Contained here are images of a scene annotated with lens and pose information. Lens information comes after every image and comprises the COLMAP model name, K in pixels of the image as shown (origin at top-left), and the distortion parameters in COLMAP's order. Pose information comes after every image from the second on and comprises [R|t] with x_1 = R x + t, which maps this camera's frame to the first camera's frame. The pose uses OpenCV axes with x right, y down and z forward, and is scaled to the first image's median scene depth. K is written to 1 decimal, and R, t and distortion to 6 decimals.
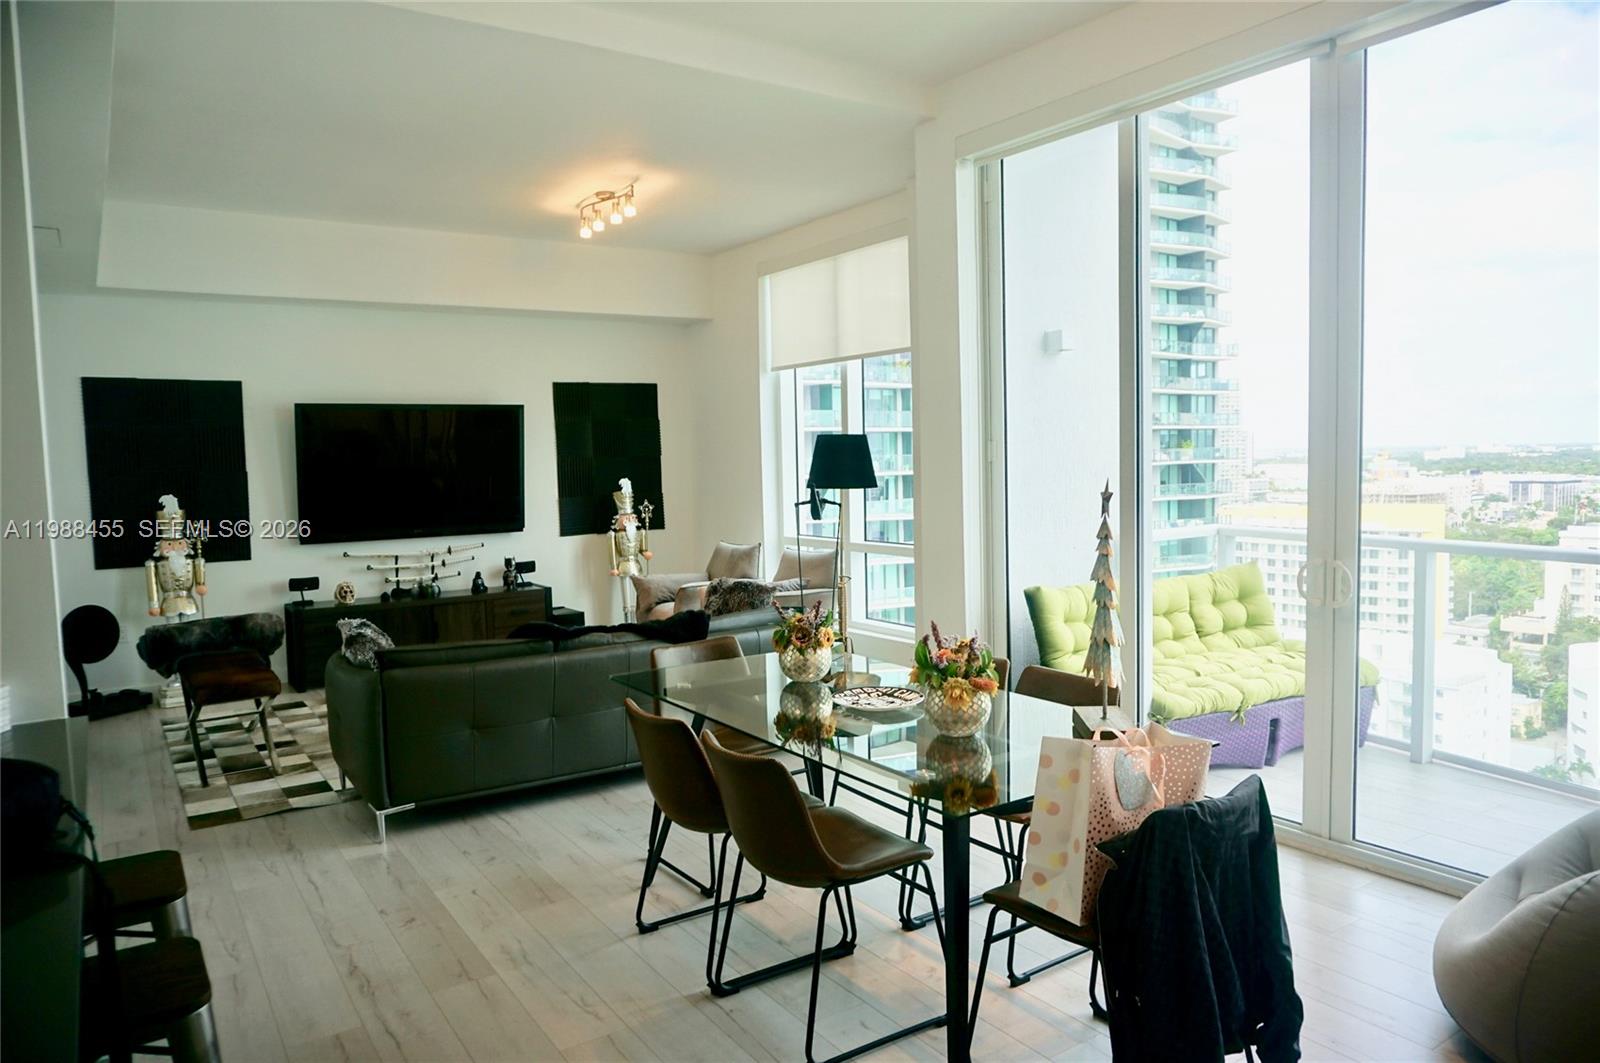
lens RADIAL K [[1056.3, 0, 762.2], [0, 1056.3, 525.8], [0, 0, 1]] dist [-0.023457, 0.001677]
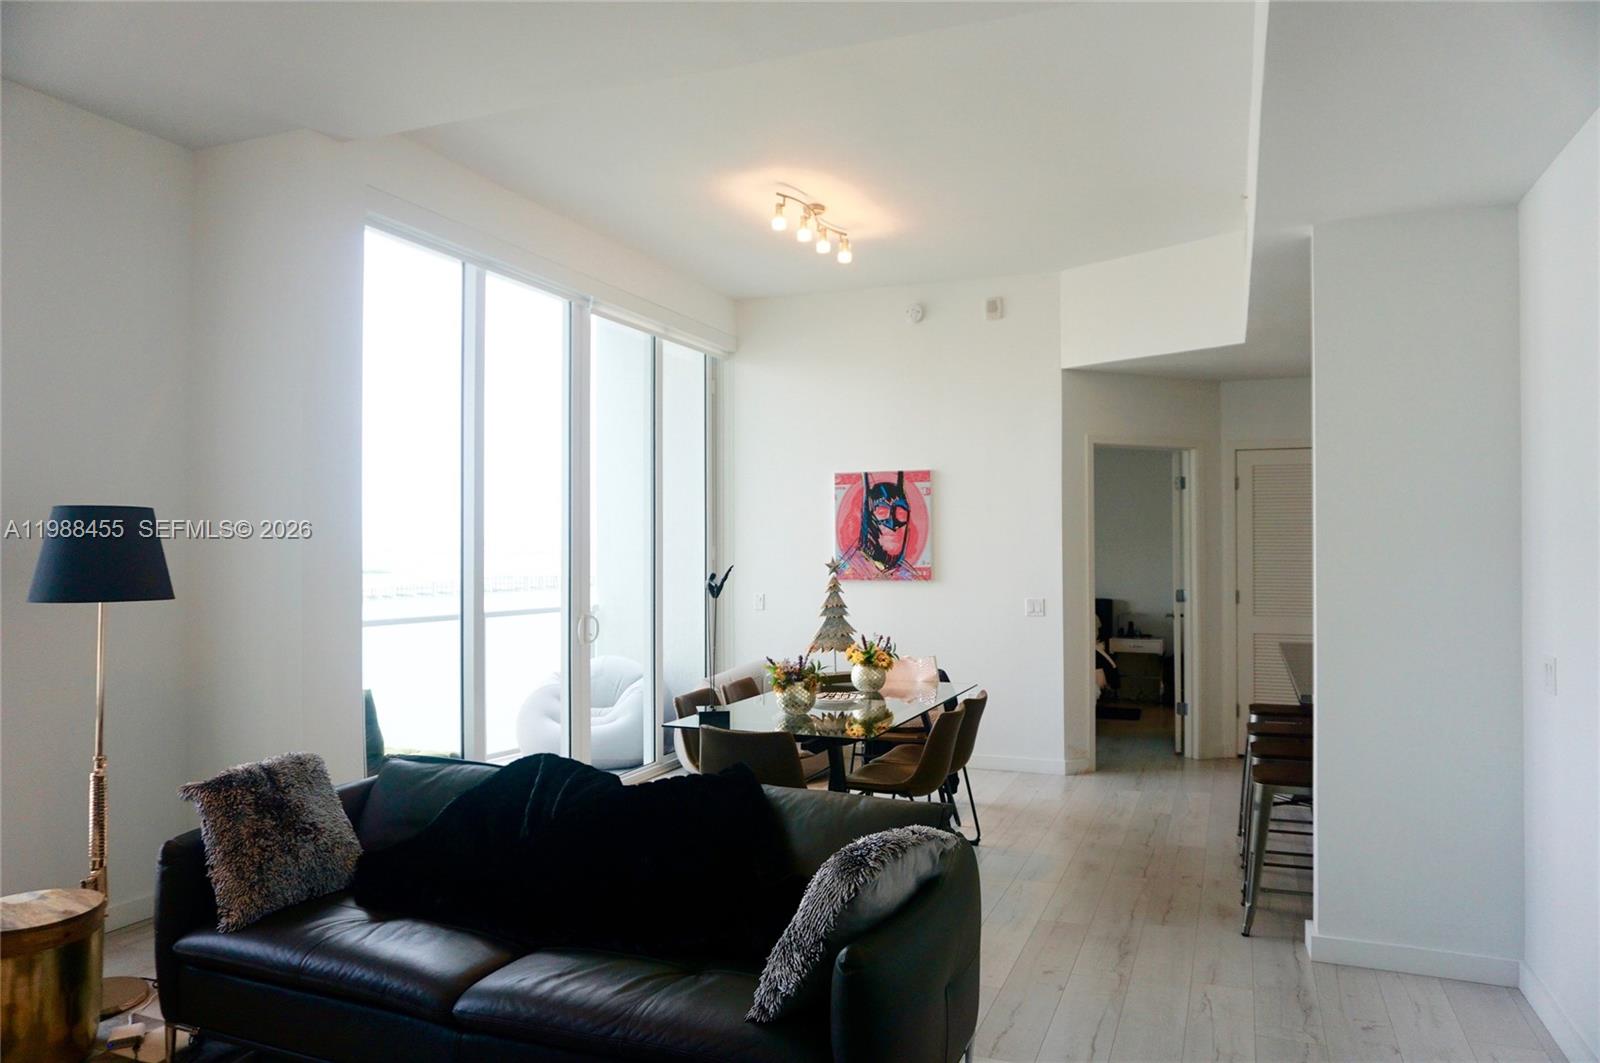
lens RADIAL K [[1056.3, 0, 762.2], [0, 1056.3, 525.8], [0, 0, 1]] dist [-0.023457, 0.001677]
pose [[-0.547033, 0.032595, 0.836476, -1.244919], [0.078450, 0.996840, 0.012460, -0.115379], [-0.833427, 0.072437, -0.547862, 2.071126]]
